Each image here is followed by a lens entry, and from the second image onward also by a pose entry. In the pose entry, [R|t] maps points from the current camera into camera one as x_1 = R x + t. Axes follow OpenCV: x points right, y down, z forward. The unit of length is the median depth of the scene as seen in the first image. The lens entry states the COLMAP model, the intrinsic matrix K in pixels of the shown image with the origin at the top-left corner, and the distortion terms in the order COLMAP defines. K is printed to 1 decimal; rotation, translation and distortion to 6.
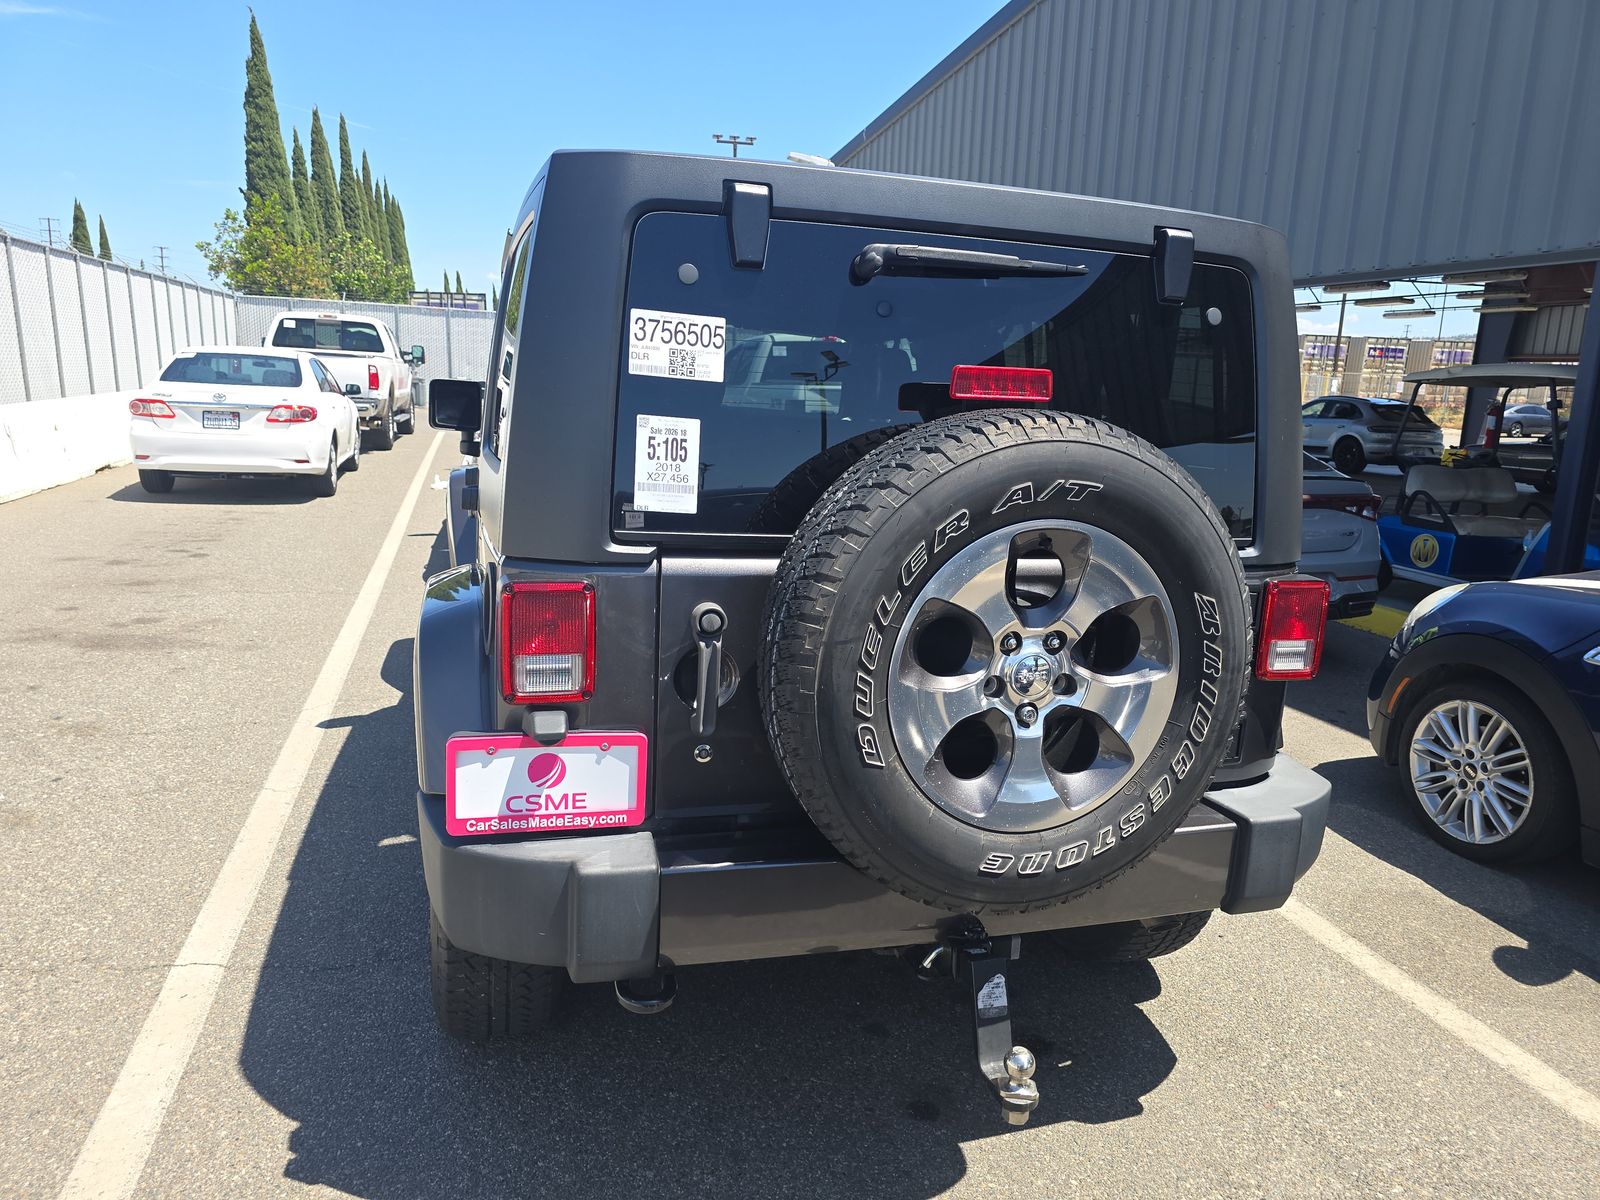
lens RADIAL K [[1087.1, 0, 803.4], [0, 1087.1, 612.9], [0, 0, 1]] dist [0.034007, -0.025715]
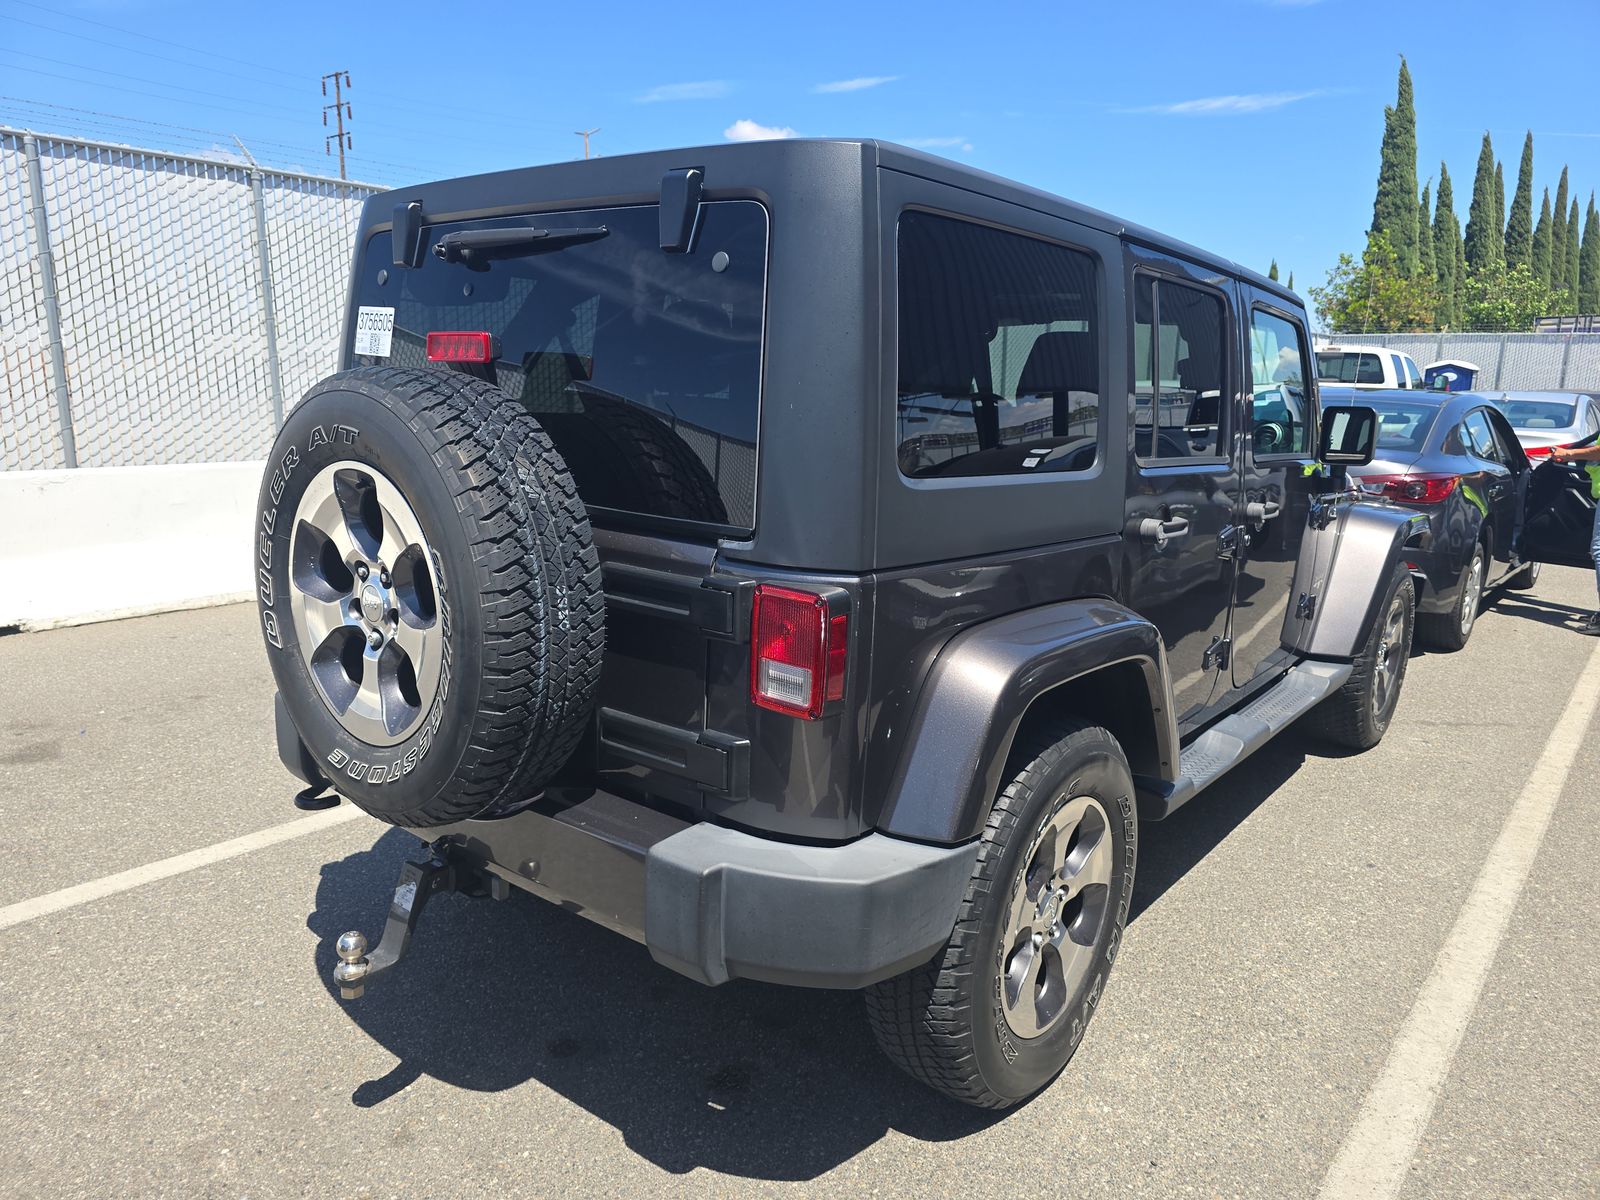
lens RADIAL K [[1087.1, 0, 815.1], [0, 1087.1, 607.7], [0, 0, 1]] dist [0.034007, -0.025715]
pose [[0.565929, 0.140974, -0.812312, 1.186045], [-0.174401, 0.983446, 0.049171, -0.062292], [0.805797, 0.113841, 0.581147, 0.611858]]
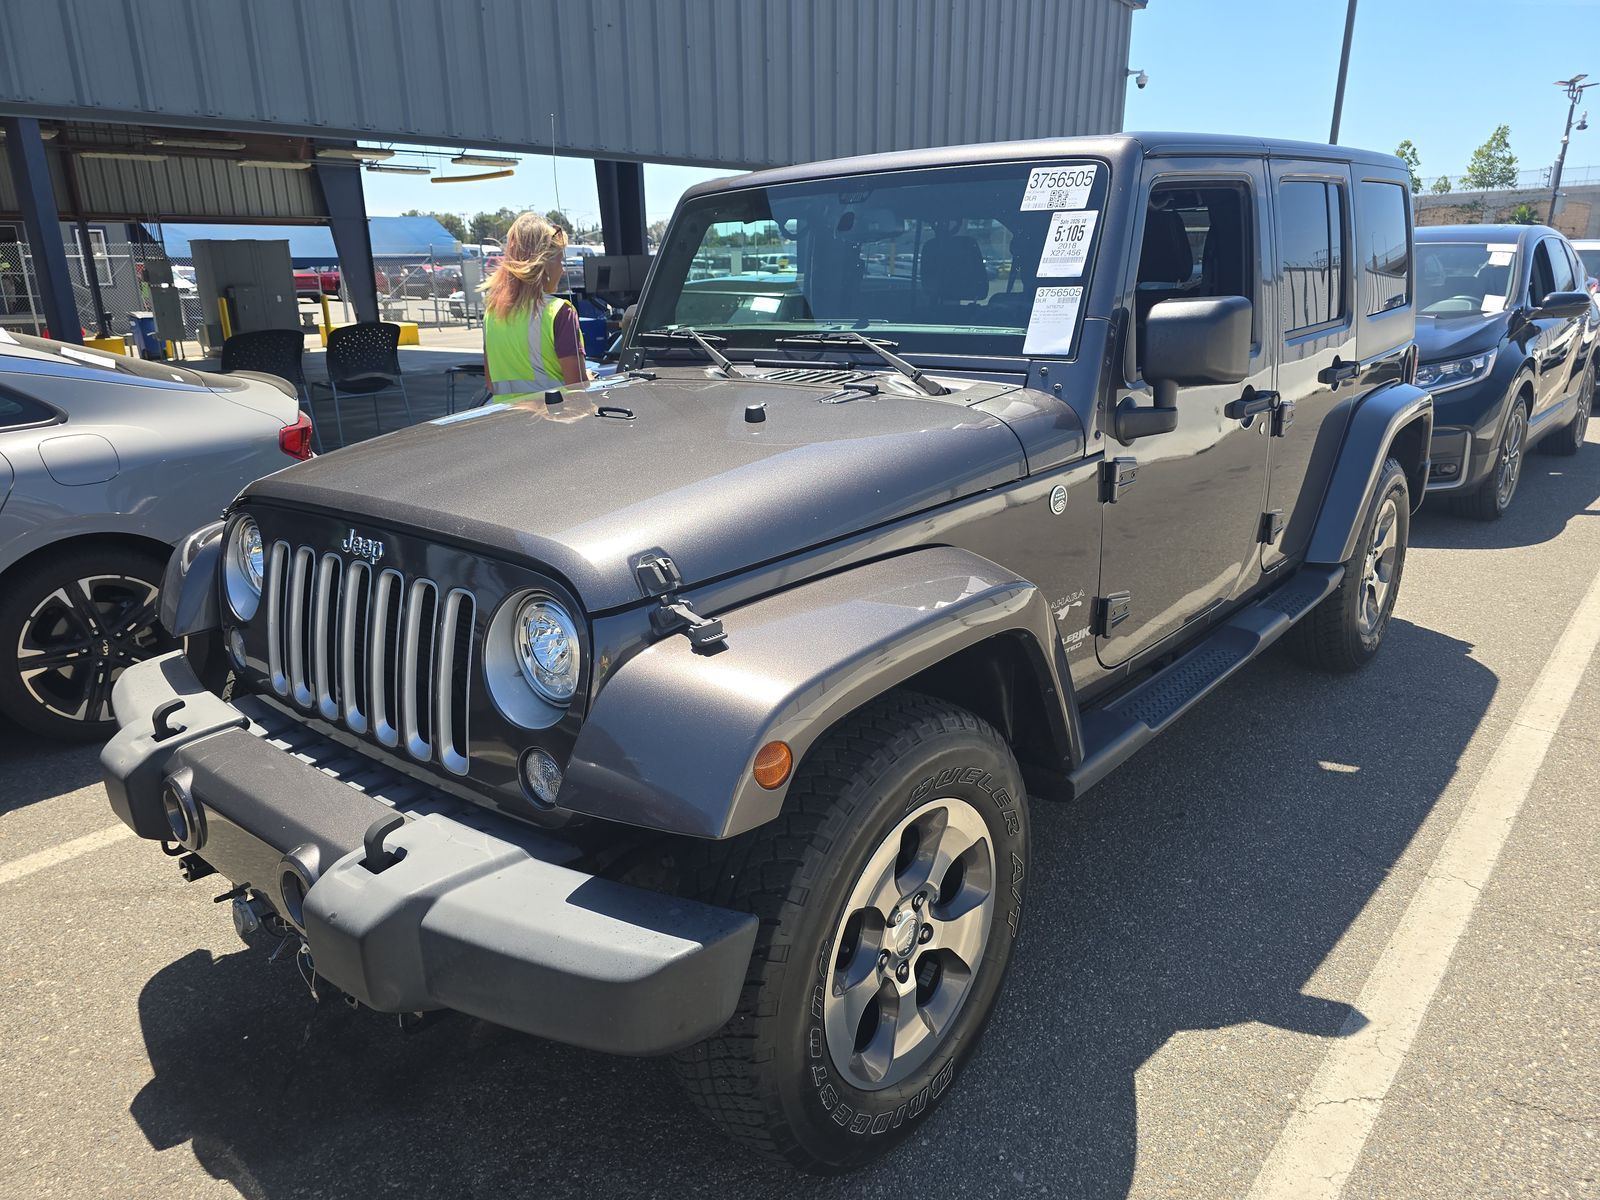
lens RADIAL K [[1087.1, 0, 812.5], [0, 1087.1, 588.1], [0, 0, 1]] dist [0.034007, -0.025715]
pose [[-0.554626, -0.263279, 0.789350, -1.447766], [0.174268, 0.890835, 0.419575, -0.732145], [-0.813646, 0.370265, -0.448200, 3.032469]]
